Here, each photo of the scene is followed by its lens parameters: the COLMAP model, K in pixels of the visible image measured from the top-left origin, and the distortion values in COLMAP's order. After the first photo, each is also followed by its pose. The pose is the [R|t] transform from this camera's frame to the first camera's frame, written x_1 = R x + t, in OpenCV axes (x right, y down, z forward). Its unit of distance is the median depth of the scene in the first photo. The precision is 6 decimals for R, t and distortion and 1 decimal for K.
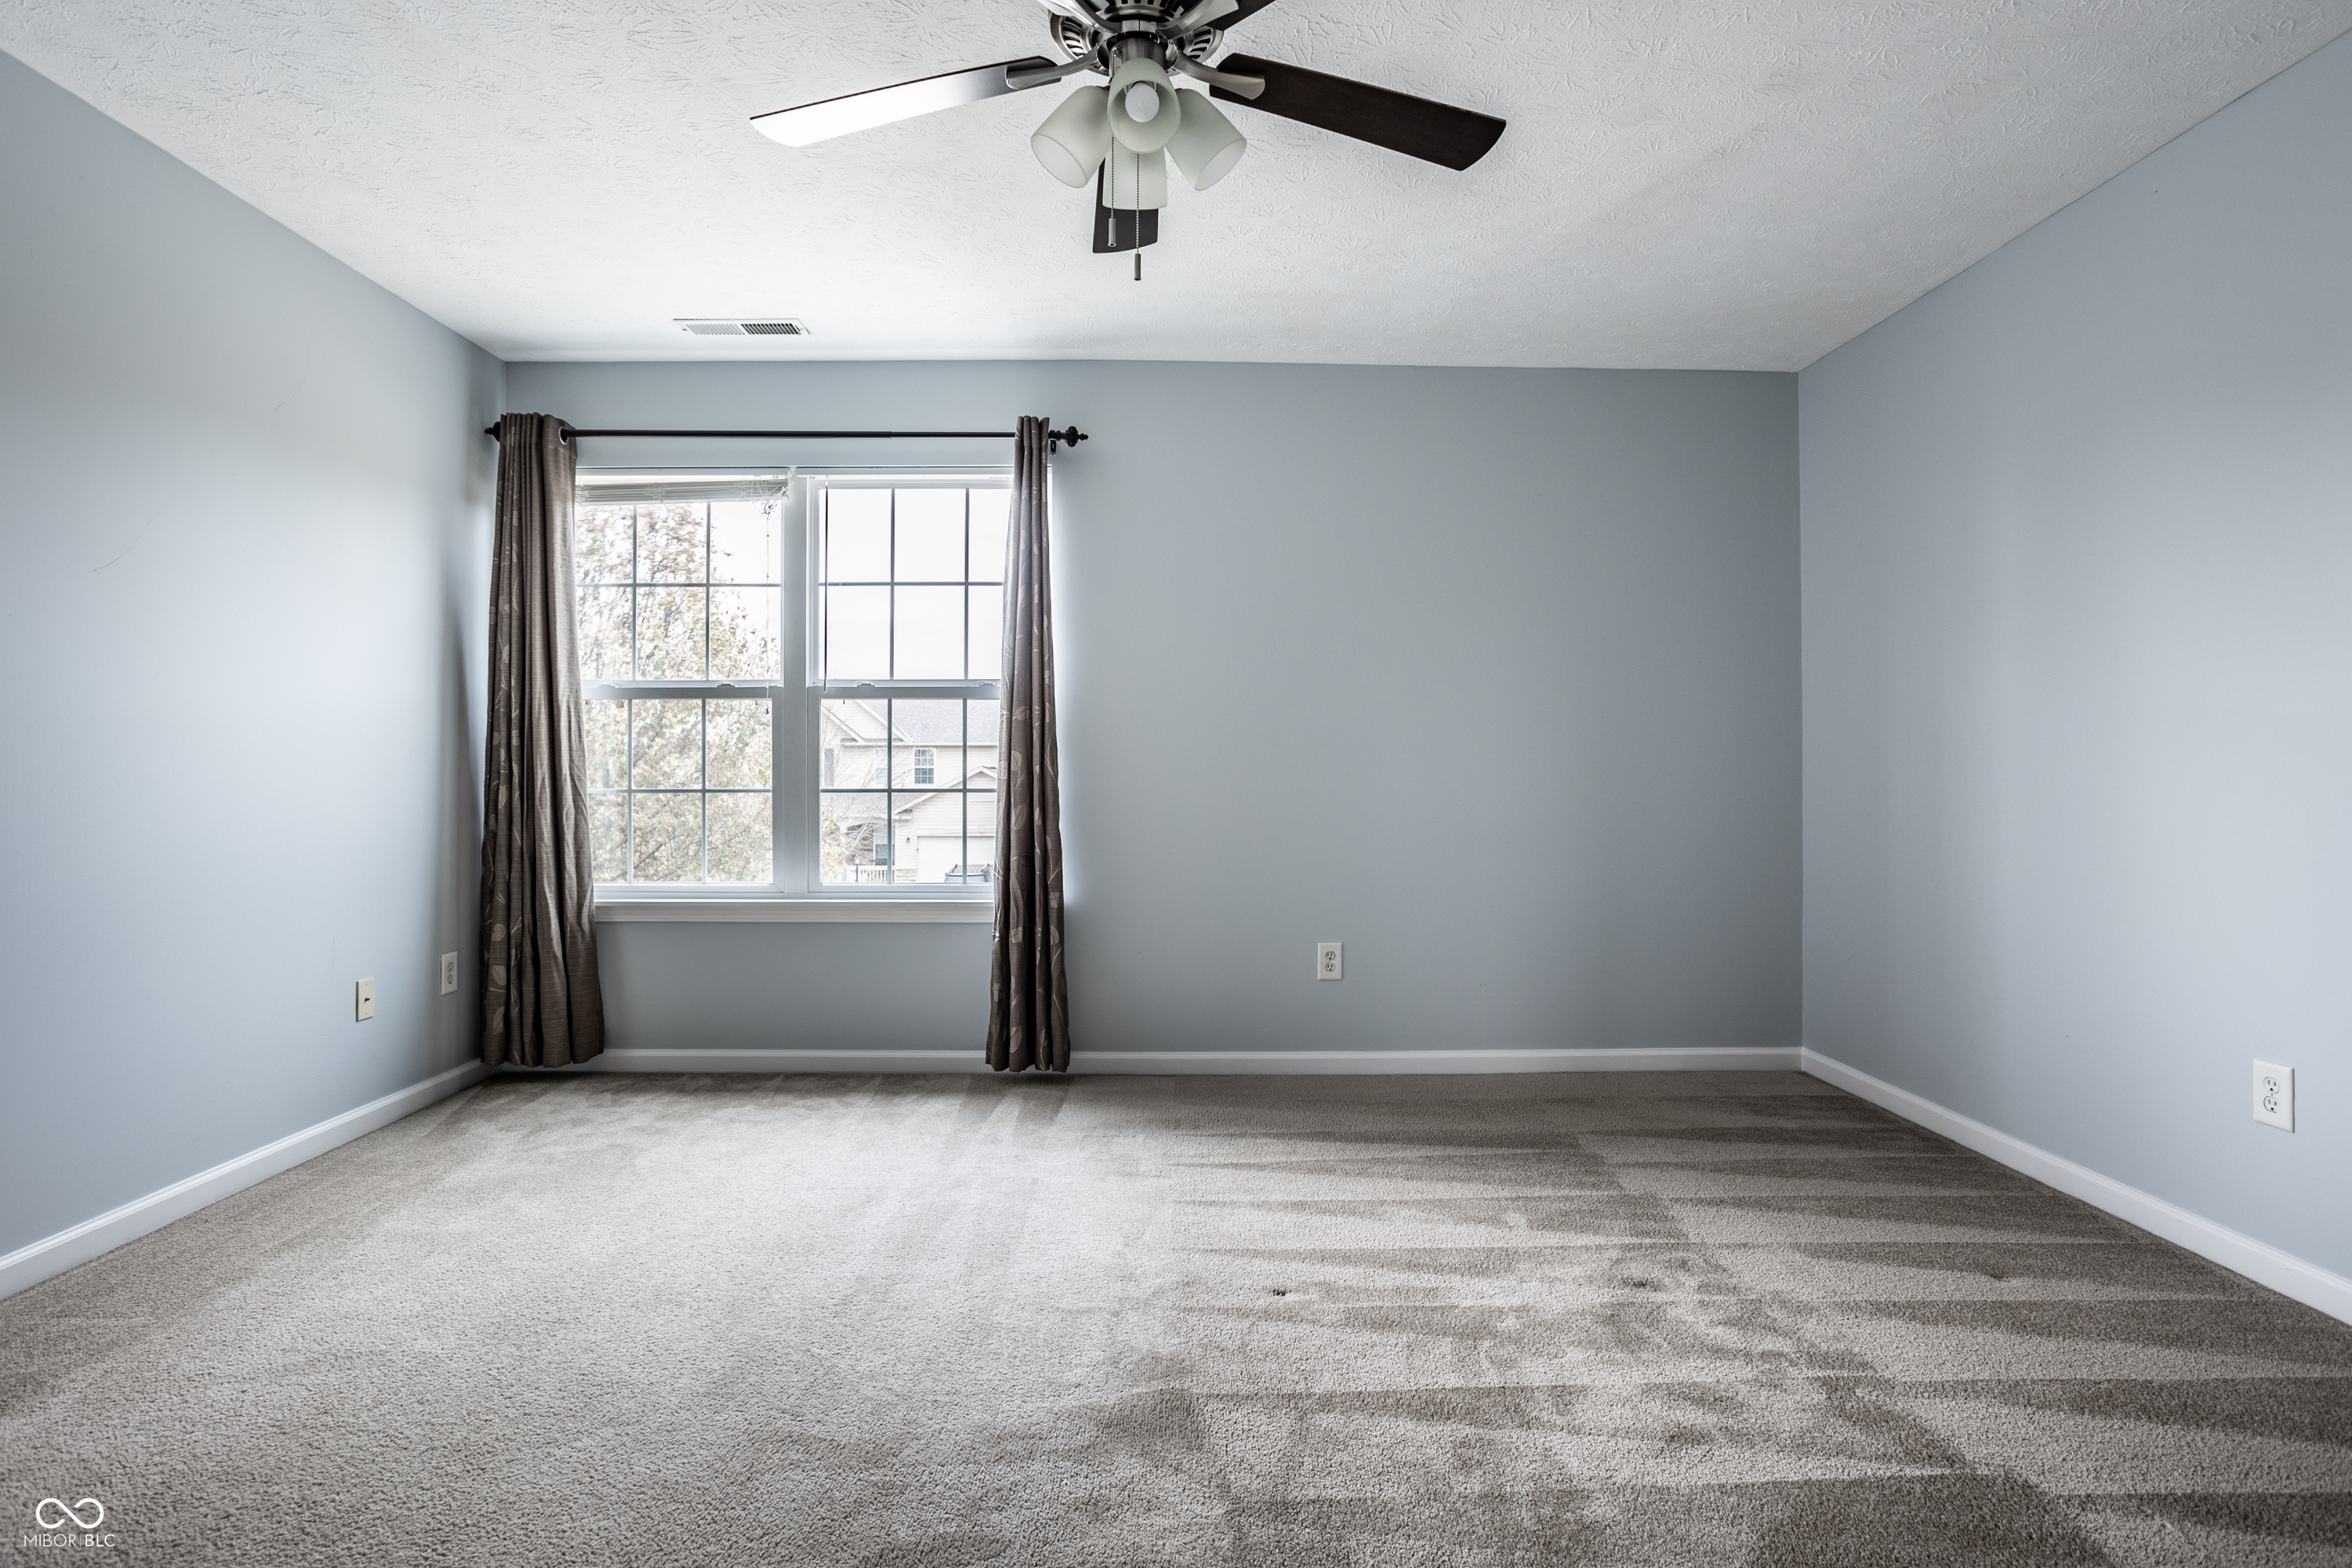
lens RADIAL K [[1225.7, 0, 1167.7], [0, 1225.7, 770.7], [0, 0, 1]] dist [-0.062350, 0.032413]
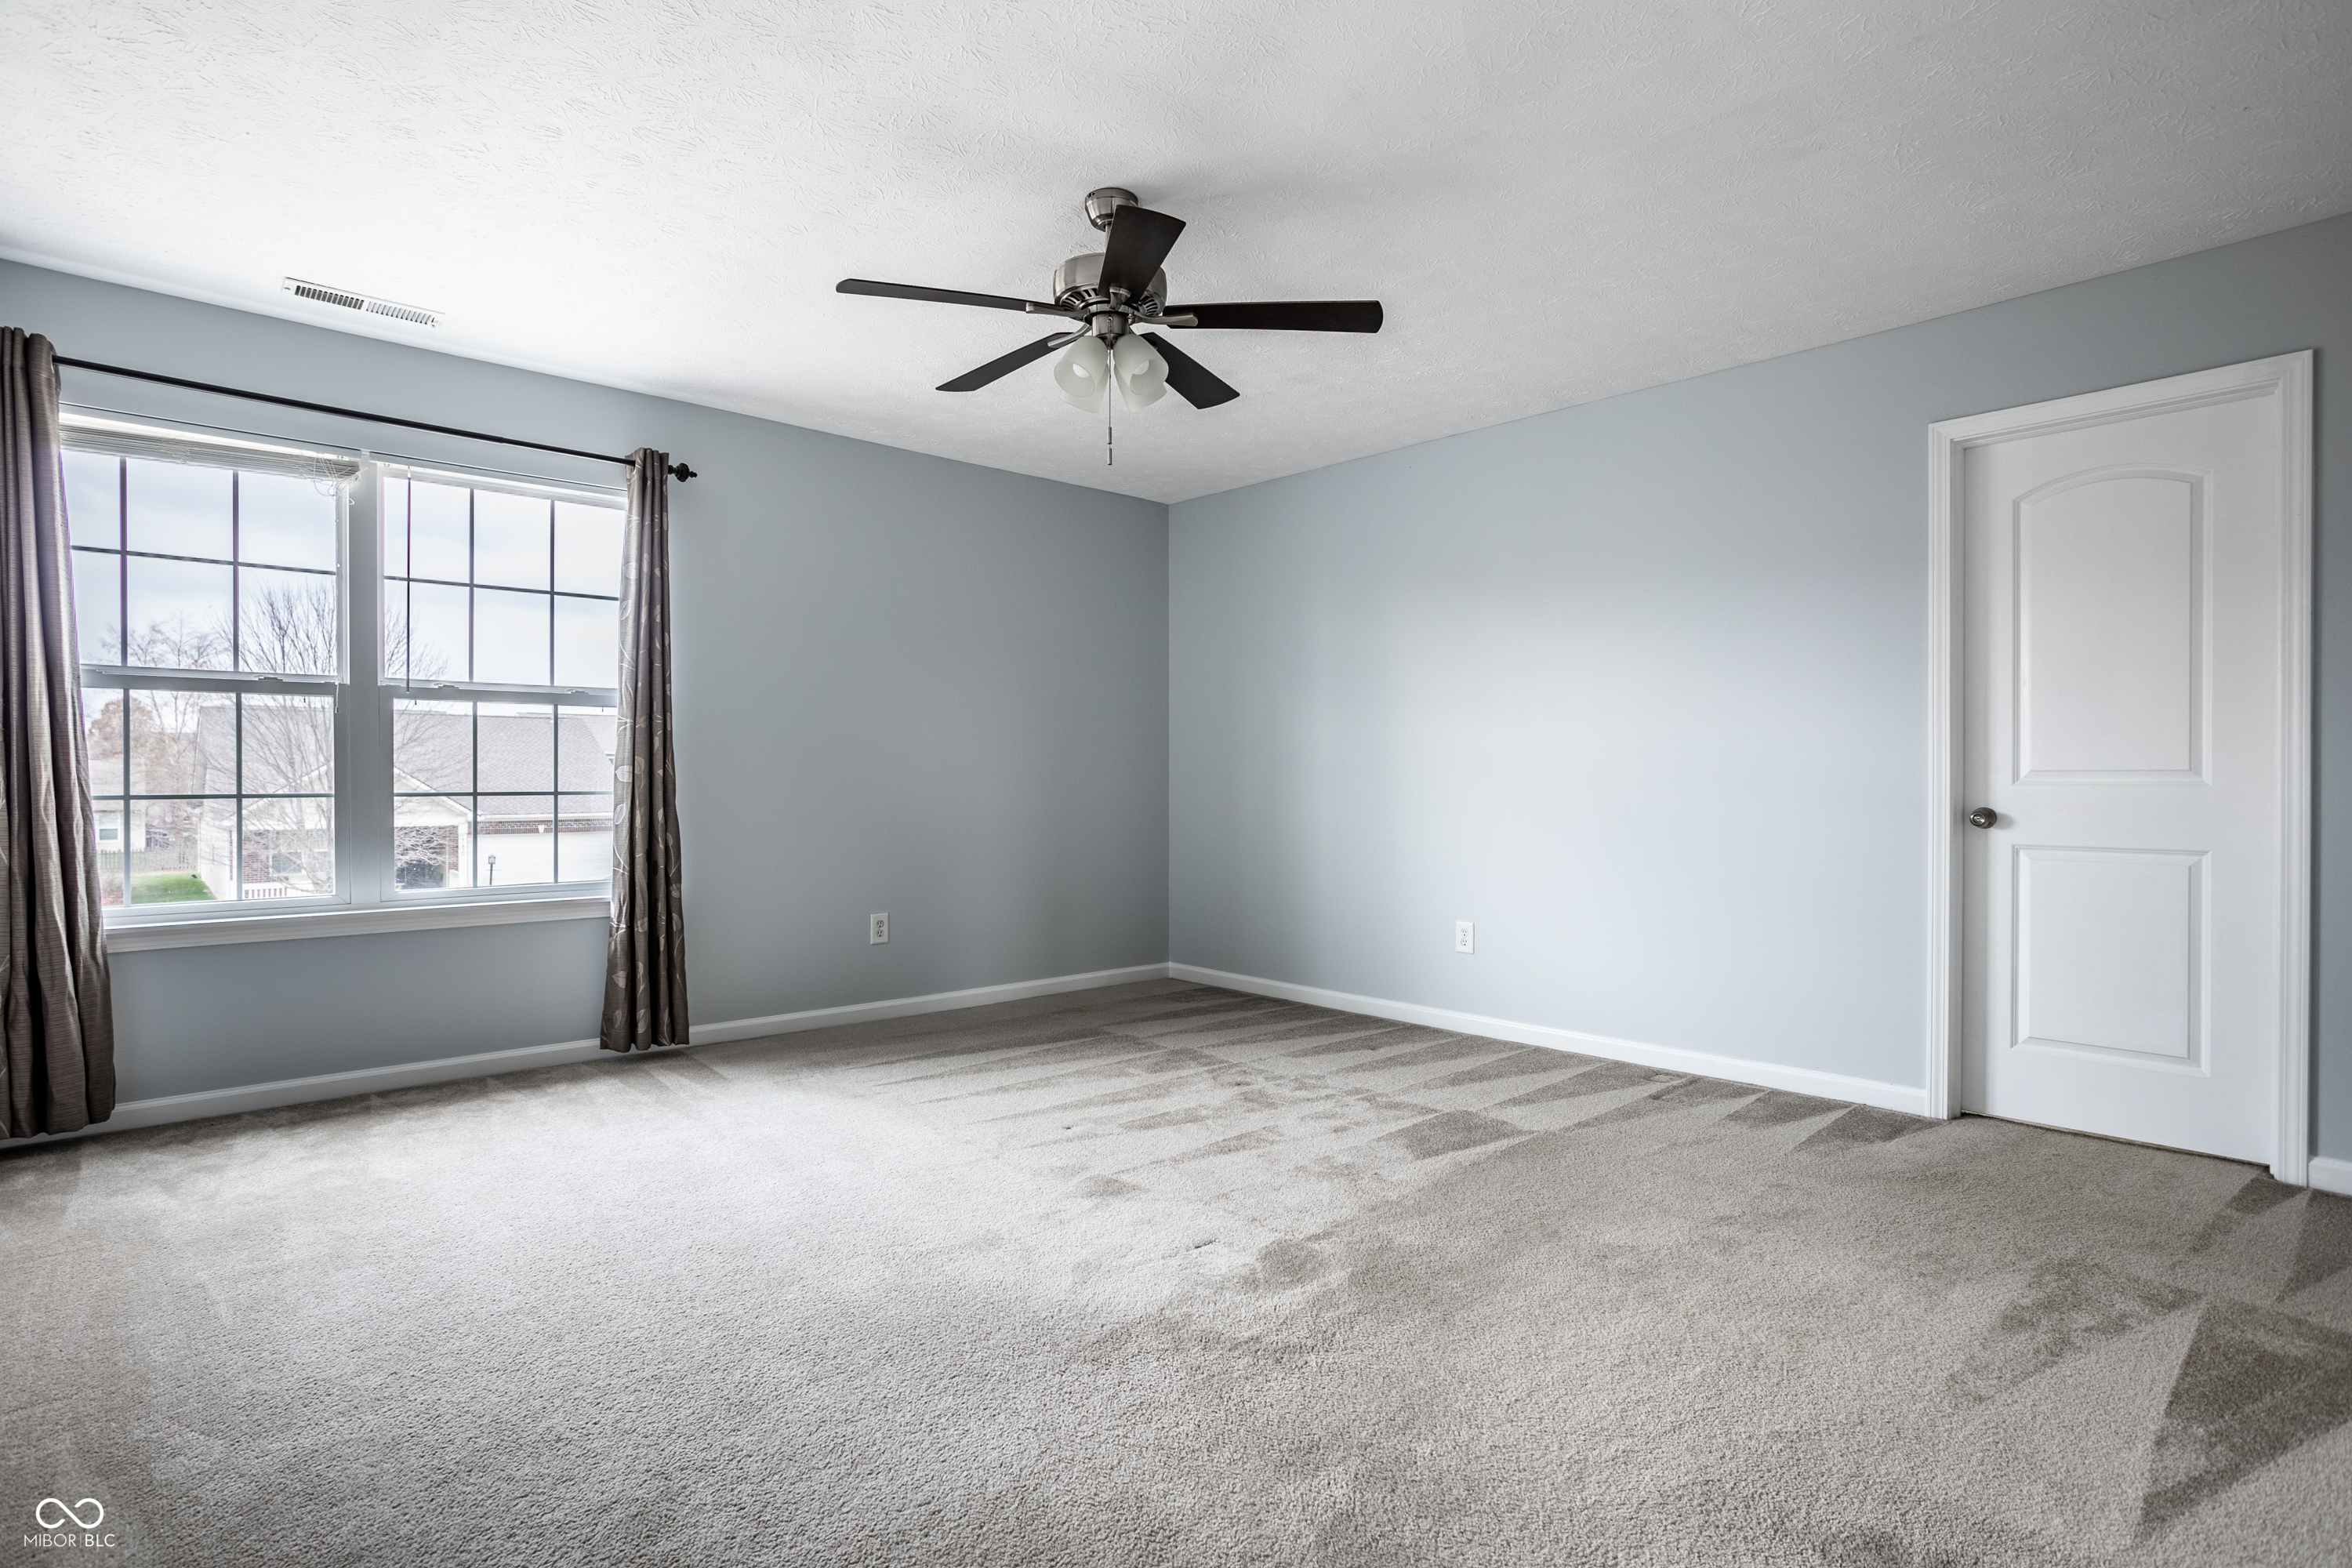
lens RADIAL K [[1225.7, 0, 1167.7], [0, 1225.7, 770.7], [0, 0, 1]] dist [-0.062350, 0.032413]
pose [[0.738626, 0.003048, 0.674108, -0.499727], [-0.002626, 0.999995, -0.001644, -0.002473], [-0.674110, -0.000556, 0.738631, -0.110404]]
